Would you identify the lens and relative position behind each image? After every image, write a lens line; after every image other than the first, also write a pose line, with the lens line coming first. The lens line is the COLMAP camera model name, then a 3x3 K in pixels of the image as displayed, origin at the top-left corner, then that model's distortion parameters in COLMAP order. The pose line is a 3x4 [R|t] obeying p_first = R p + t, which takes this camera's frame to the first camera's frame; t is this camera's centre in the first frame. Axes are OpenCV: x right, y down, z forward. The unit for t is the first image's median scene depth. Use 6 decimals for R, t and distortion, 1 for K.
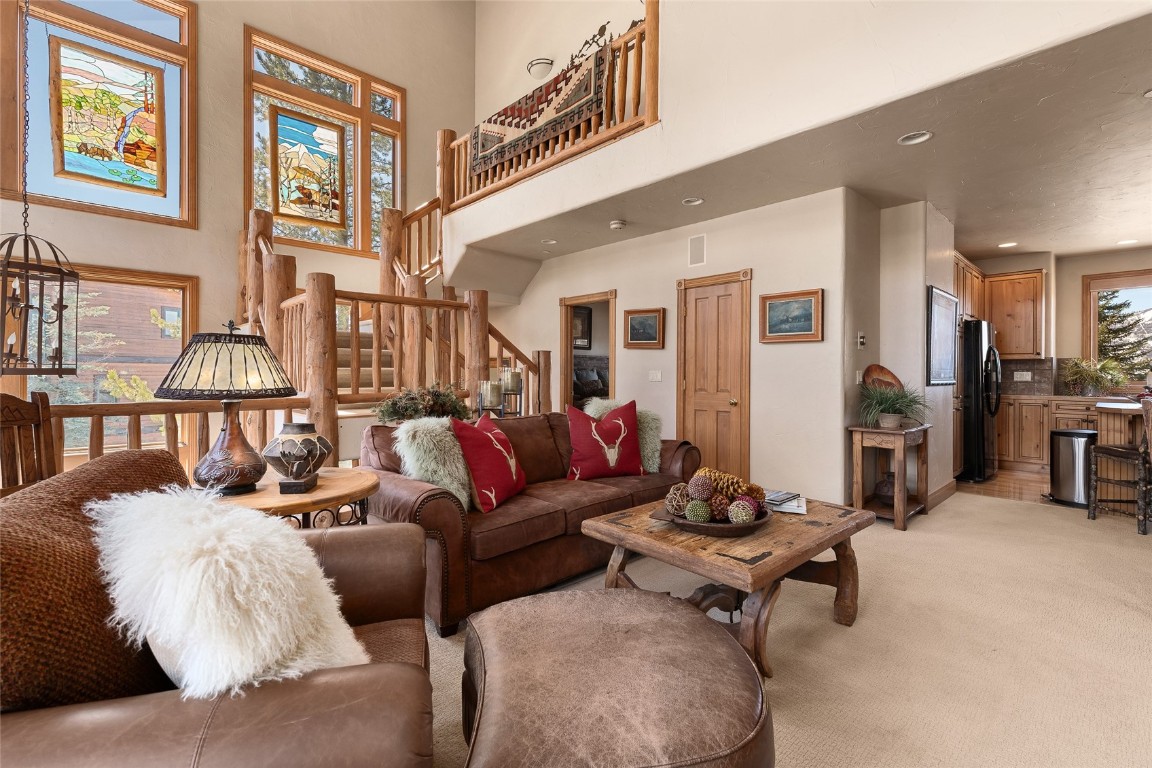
lens RADIAL K [[507.8, 0, 576.2], [0, 507.8, 373.0], [0, 0, 1]] dist [0.010355, -0.001129]
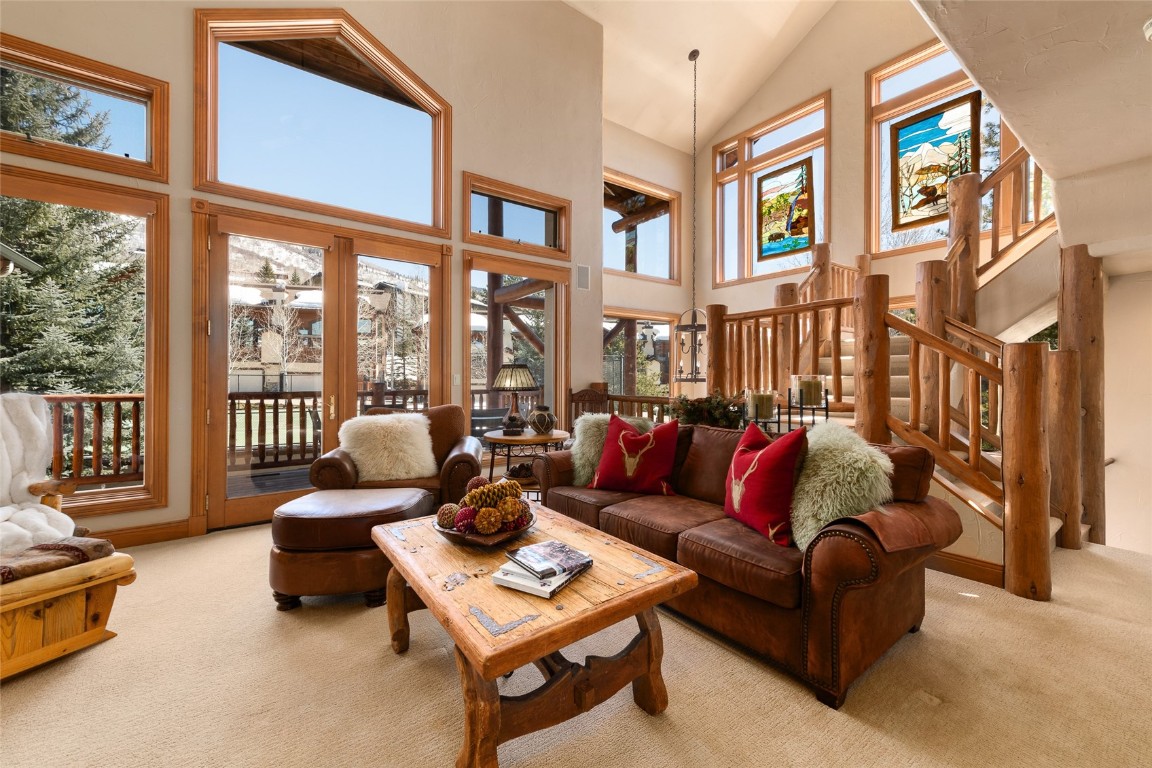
lens RADIAL K [[461.5, 0, 575.9], [0, 461.5, 375.9], [0, 0, 1]] dist [0.014664, -0.002803]
pose [[-0.124272, -0.008923, -0.992208, 0.513987], [-0.002082, 0.999960, -0.008732, -0.001409], [0.992246, 0.000981, -0.124286, 0.571169]]
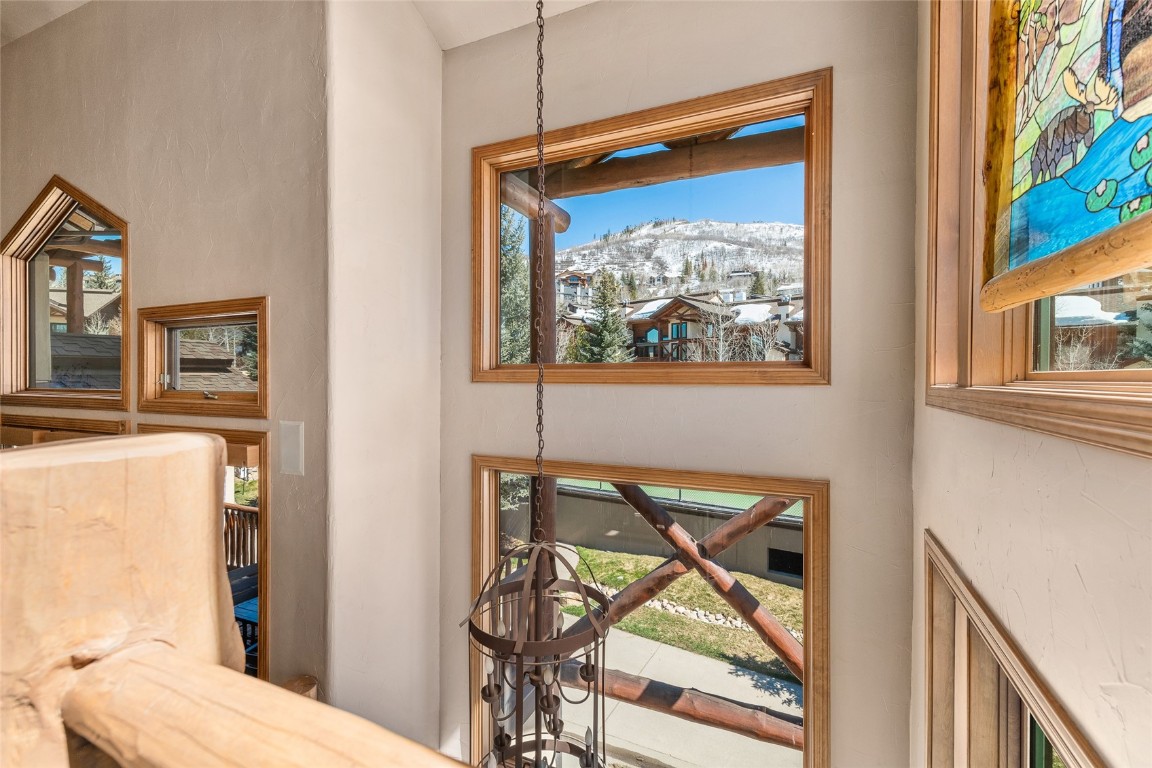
lens RADIAL K [[525.9, 0, 586.4], [0, 525.9, 381.4], [0, 0, 1]] dist [0.005087, 0.000110]
pose [[-0.925968, -0.003487, -0.377586, -0.688683], [-0.006636, 0.999953, 0.007038, -0.336915], [0.377544, 0.009022, -0.925948, 1.153288]]
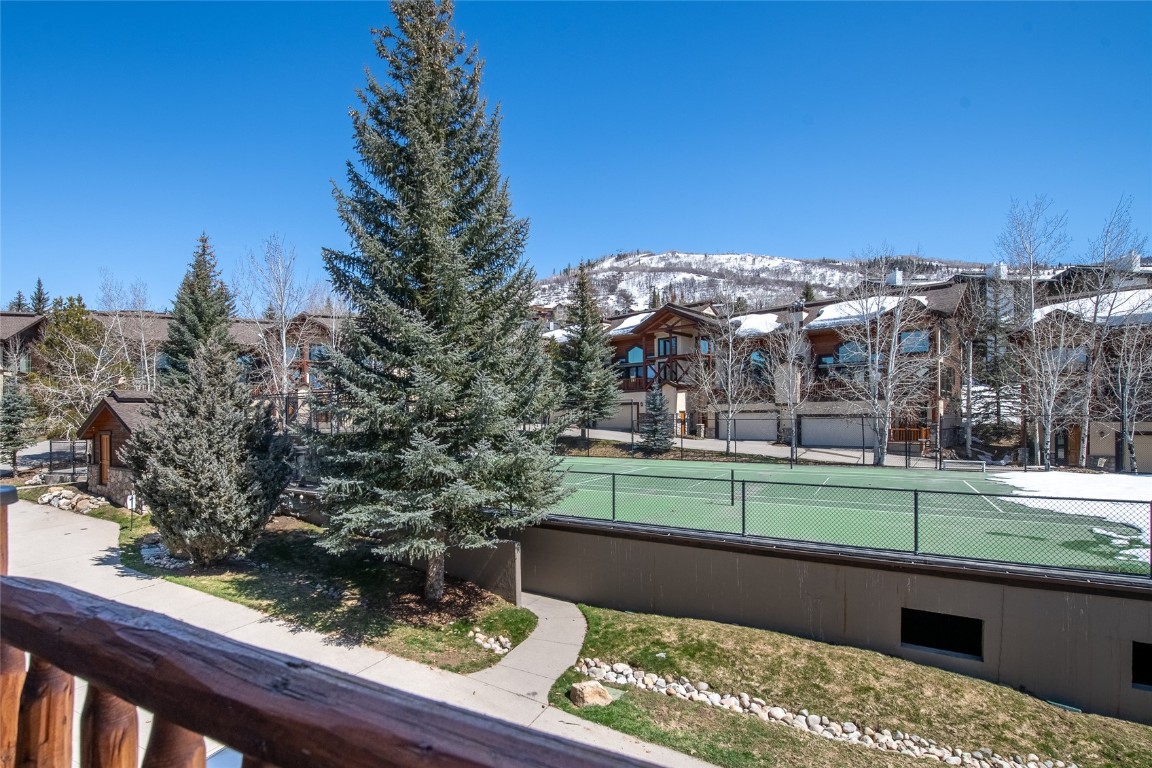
lens RADIAL K [[543.6, 0, 529.3], [0, 543.6, 429.5], [0, 0, 1]] dist [-0.003111, 0.000157]
pose [[-0.936103, 0.006460, -0.351667, -0.892516], [0.003262, 0.999948, 0.009686, -0.011967], [0.351711, 0.007920, -0.936075, 0.055901]]
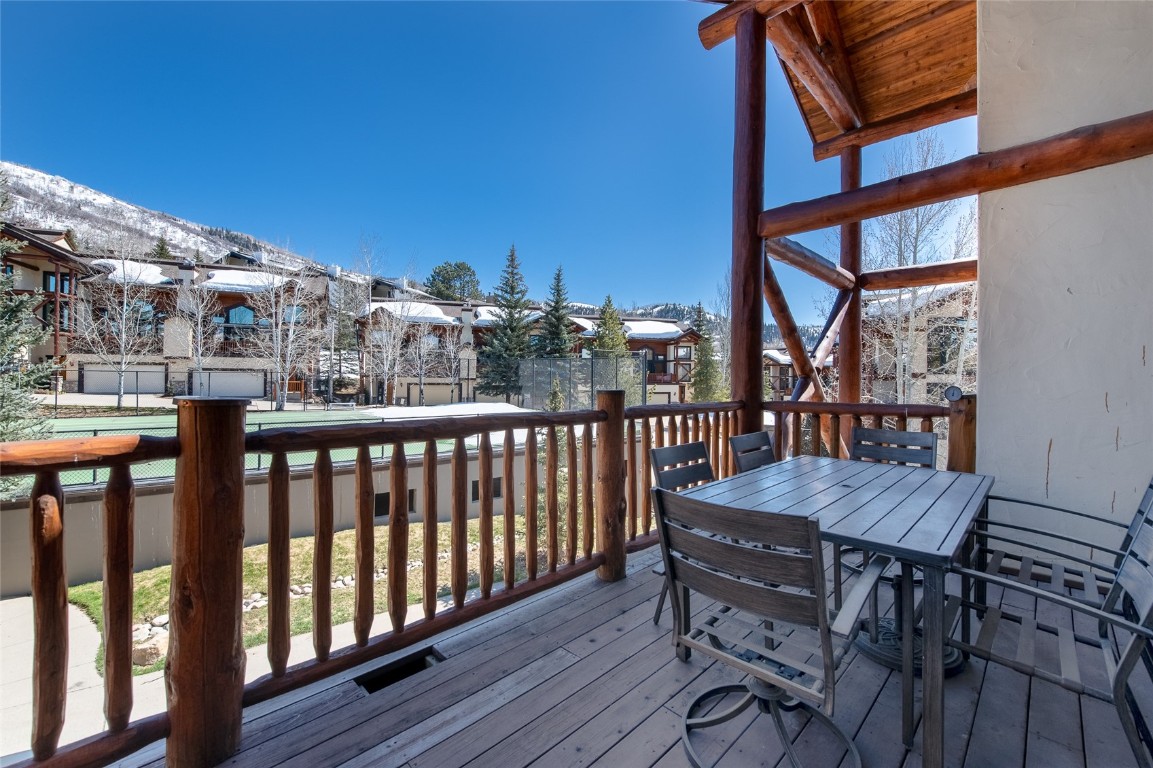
lens RADIAL K [[461.9, 0, 567.0], [0, 461.9, 379.4], [0, 0, 1]] dist [0.014664, -0.002803]
pose [[0.011023, 0.000444, -0.999939, -0.171864], [-0.006549, 0.999978, 0.000372, -0.006403], [0.999918, 0.006544, 0.011026, -0.235898]]
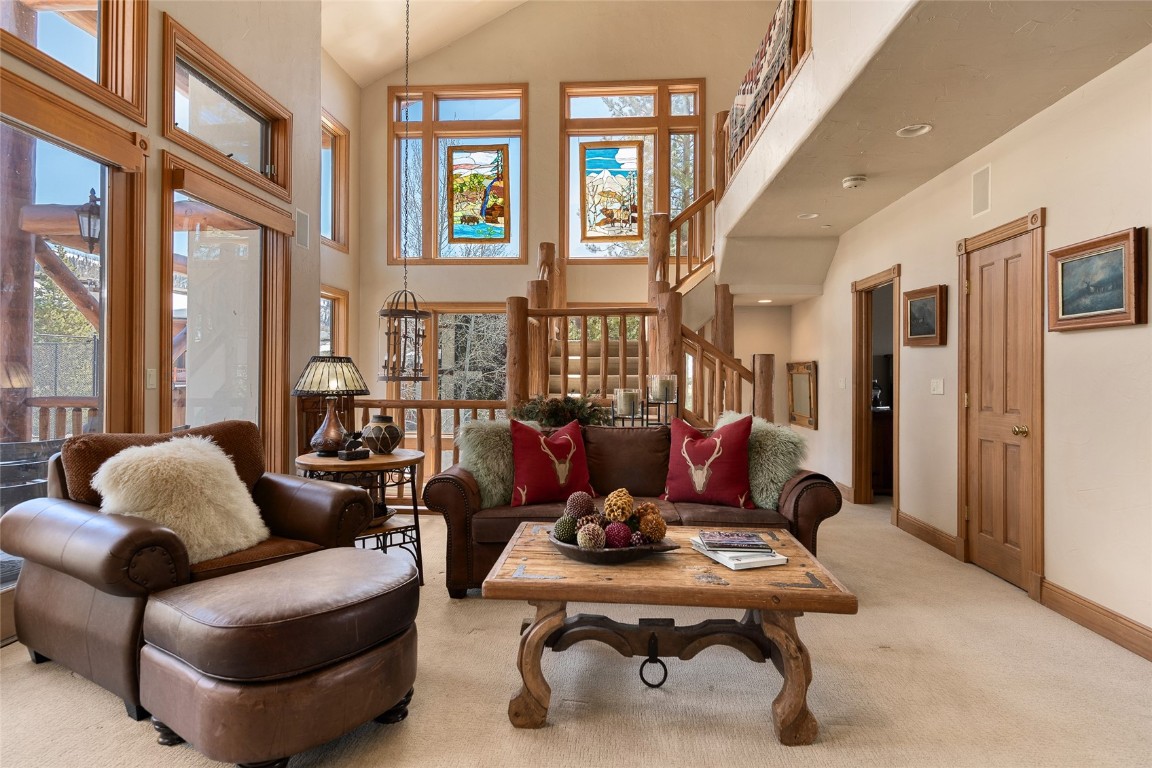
lens RADIAL K [[602.5, 0, 578.4], [0, 602.5, 374.0], [0, 0, 1]] dist [0.018289, -0.006011]
pose [[0.681151, -0.003991, -0.732132, 0.454609], [-0.002519, 0.999966, -0.007795, -0.002788], [0.732139, 0.007153, 0.681118, 0.104250]]
